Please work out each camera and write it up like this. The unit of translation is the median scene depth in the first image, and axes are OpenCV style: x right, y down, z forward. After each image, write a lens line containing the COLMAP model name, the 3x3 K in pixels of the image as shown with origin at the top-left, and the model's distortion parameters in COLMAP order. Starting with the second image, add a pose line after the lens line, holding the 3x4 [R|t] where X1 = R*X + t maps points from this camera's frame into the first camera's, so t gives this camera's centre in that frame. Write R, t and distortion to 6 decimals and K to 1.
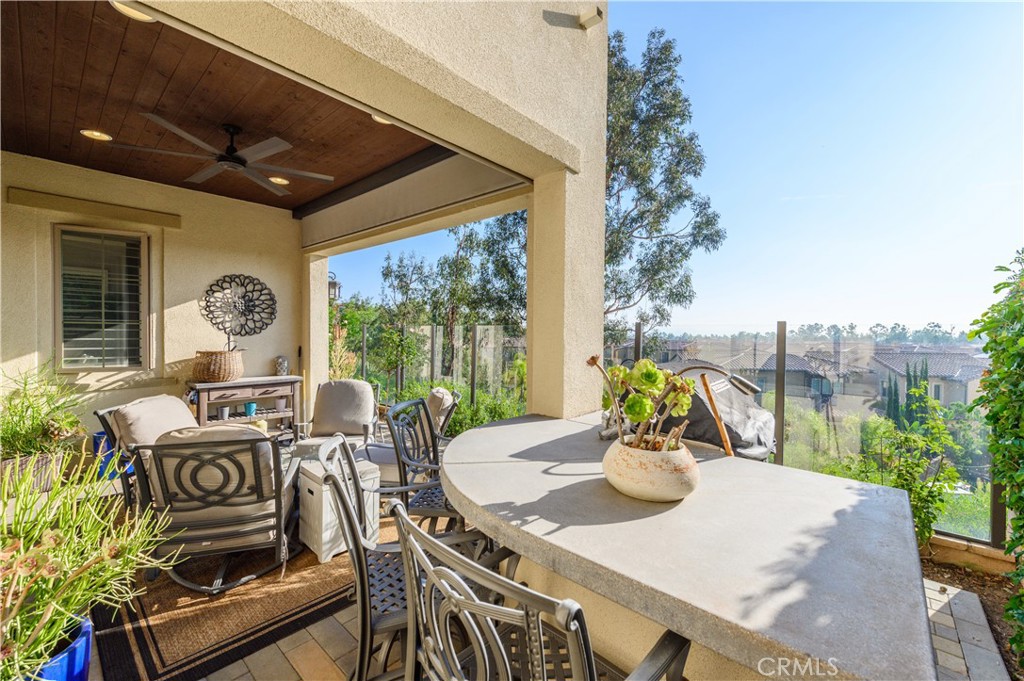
lens RADIAL K [[416.5, 0, 516.4], [0, 416.5, 338.6], [0, 0, 1]] dist [0.012669, -0.000242]
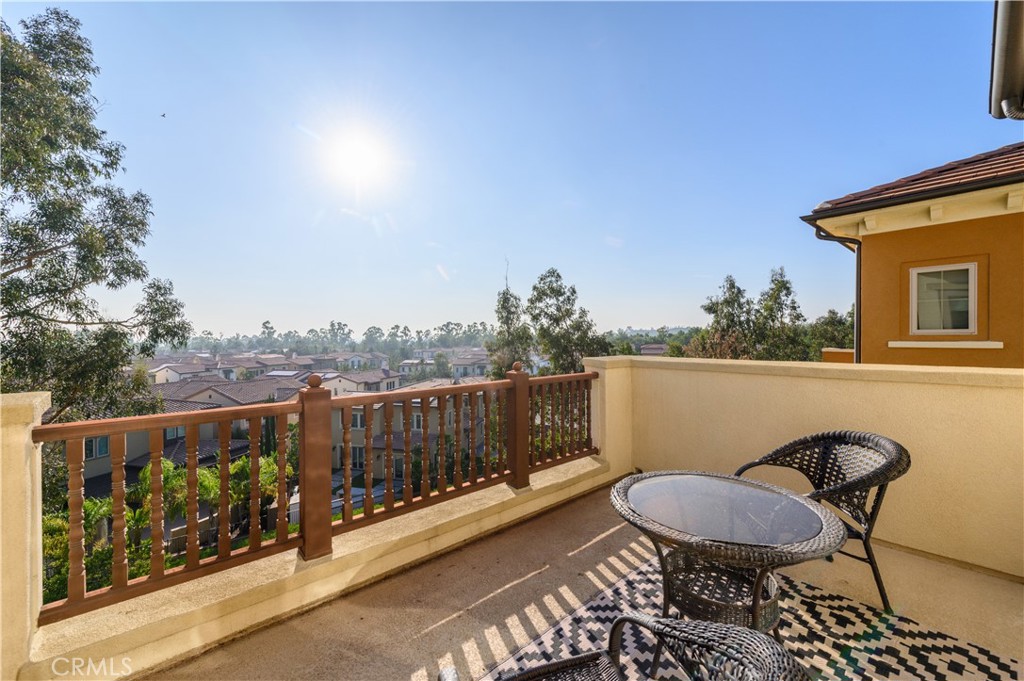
lens RADIAL K [[401.9, 0, 512.9], [0, 401.9, 339.6], [0, 0, 1]] dist [0.018029, -0.006214]
pose [[0.137356, -0.013823, 0.990425, -0.720408], [0.023920, 0.999657, 0.010634, -0.639747], [-0.990233, 0.022231, 0.137640, 0.661580]]
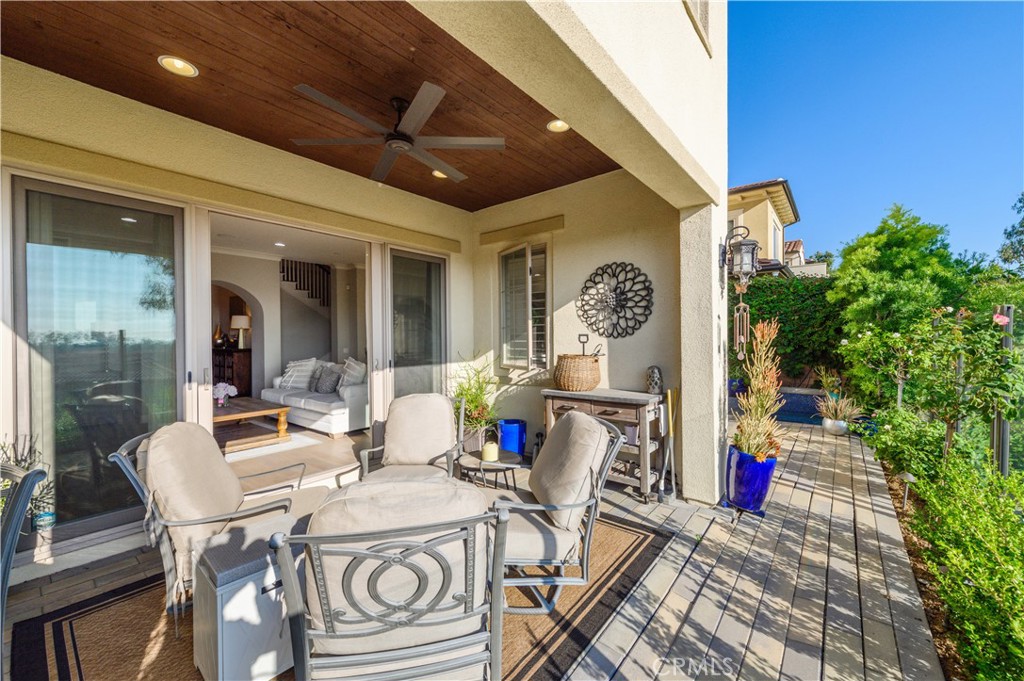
lens RADIAL K [[401.9, 0, 512.9], [0, 401.9, 339.6], [0, 0, 1]] dist [0.018029, -0.006214]
pose [[0.034515, -0.004567, -0.999394, 0.114993], [-0.009064, 0.999947, -0.004883, 0.002041], [0.999363, 0.009227, 0.034472, 0.759946]]
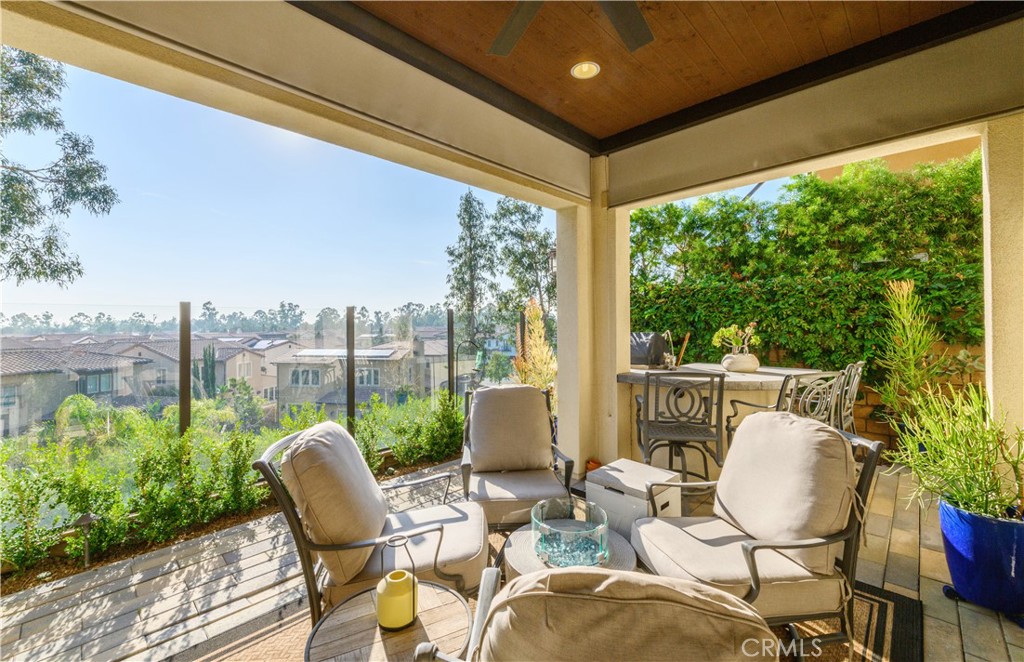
lens RADIAL K [[416.0, 0, 509.7], [0, 416.0, 321.0], [0, 0, 1]] dist [0.018067, -0.006109]
pose [[0.060525, -0.005044, 0.998154, -0.709600], [0.022259, 0.999745, 0.003703, -0.007250], [-0.997918, 0.021994, 0.060622, 0.663487]]
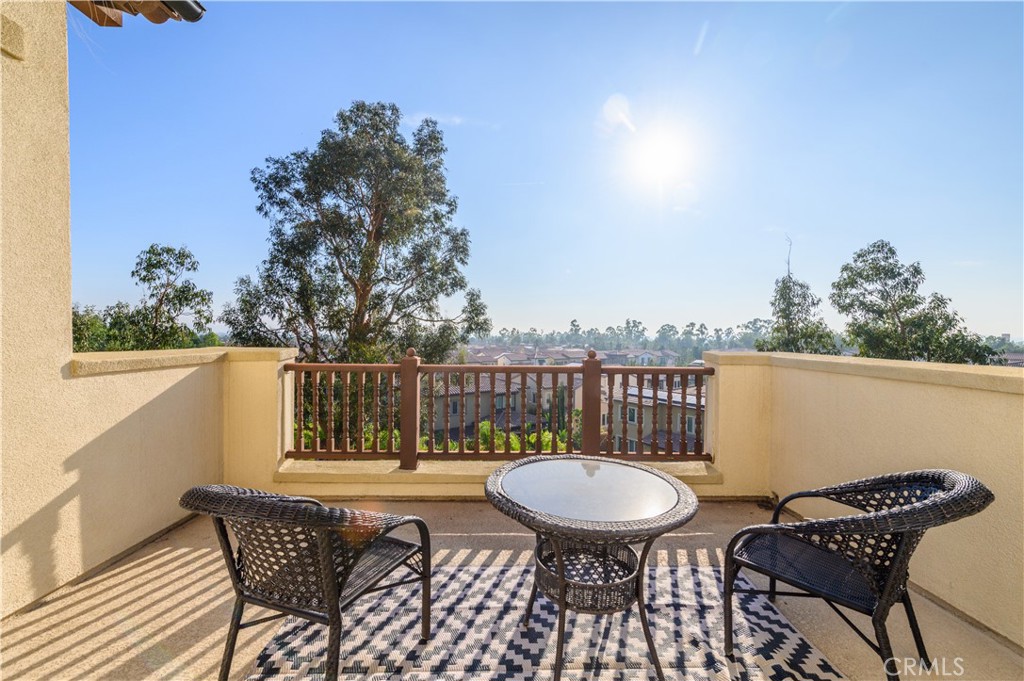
lens RADIAL K [[408.1, 0, 512.0], [0, 408.1, 340.5], [0, 0, 1]] dist [0.010115, -0.000047]
pose [[0.742876, -0.009325, 0.669364, -0.639755], [0.006195, 0.999956, 0.007056, -0.619060], [-0.669401, -0.001095, 0.742901, 0.351875]]
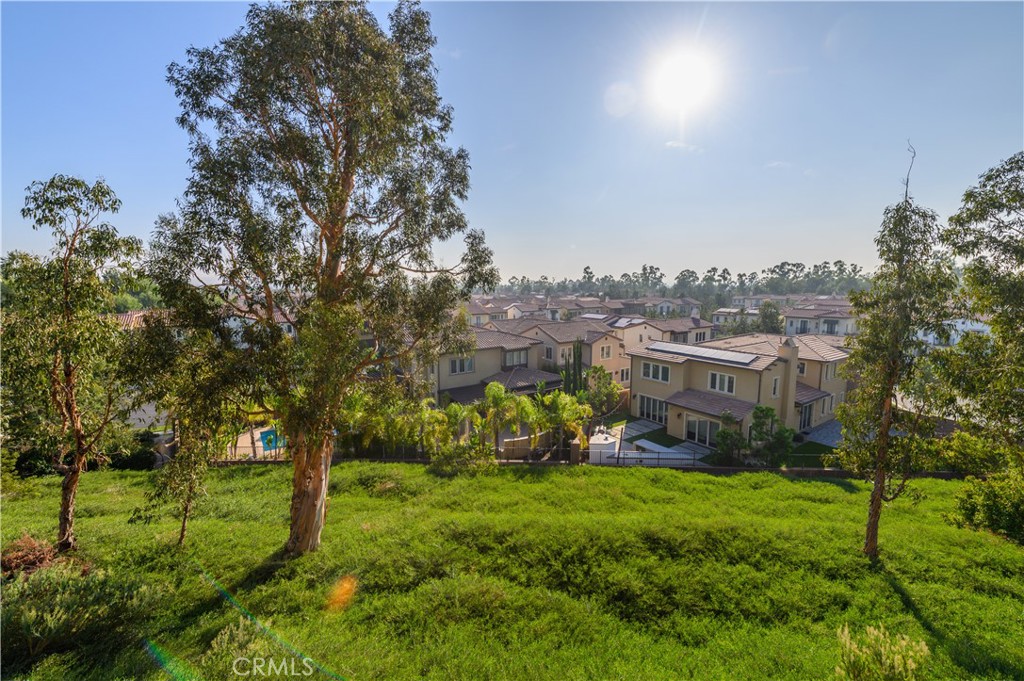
lens RADIAL K [[420.1, 0, 512.1], [0, 420.1, 339.1], [0, 0, 1]] dist [0.020517, -0.008127]
pose [[0.758251, -0.095245, 0.644968, -0.266044], [0.019120, 0.992095, 0.124027, -0.652827], [-0.651683, -0.081712, 0.754078, 0.796967]]
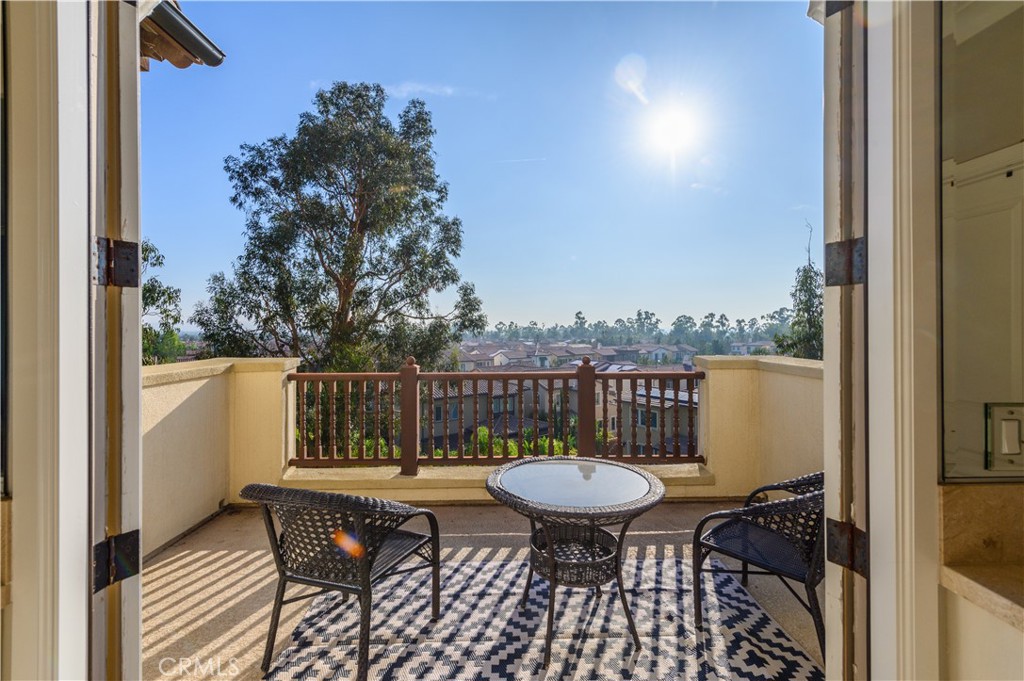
lens RADIAL K [[459.0, 0, 511.8], [0, 459.0, 327.6], [0, 0, 1]] dist [0.013242, 0.000031]
pose [[0.739493, -0.007135, 0.673127, -0.704952], [0.019317, 0.999757, -0.010625, -0.639212], [-0.672887, 0.020860, 0.739451, 0.276175]]
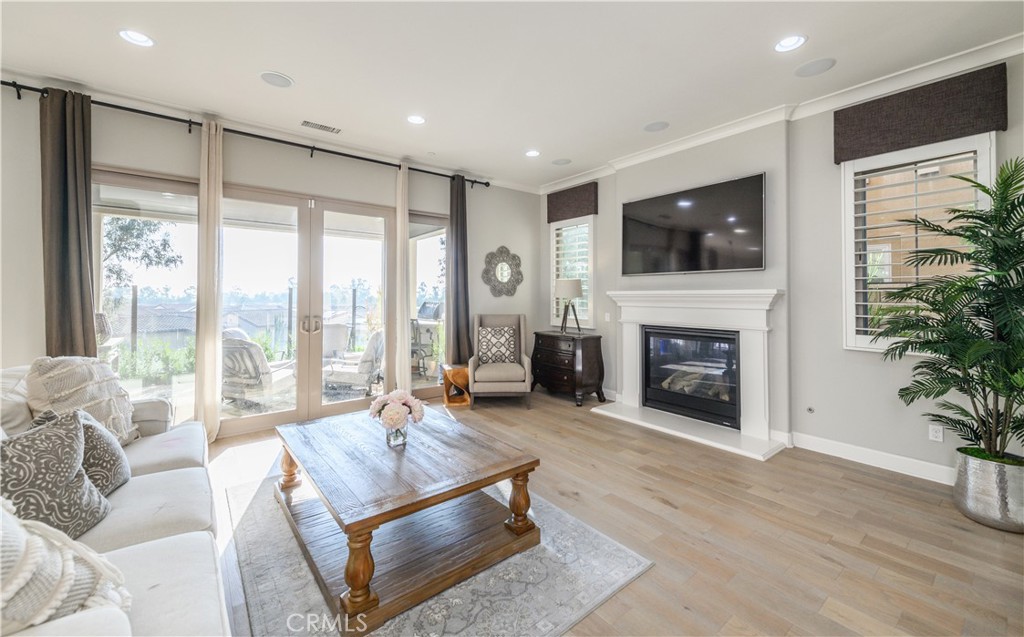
lens RADIAL K [[402.8, 0, 512.1], [0, 402.8, 290.4], [0, 0, 1]] dist [0.006108, -0.000064]
pose [[0.184483, 0.009032, 0.982794, -1.305834], [0.015025, 0.999815, -0.012009, 0.003157], [-0.982721, 0.016982, 0.184313, -0.115705]]
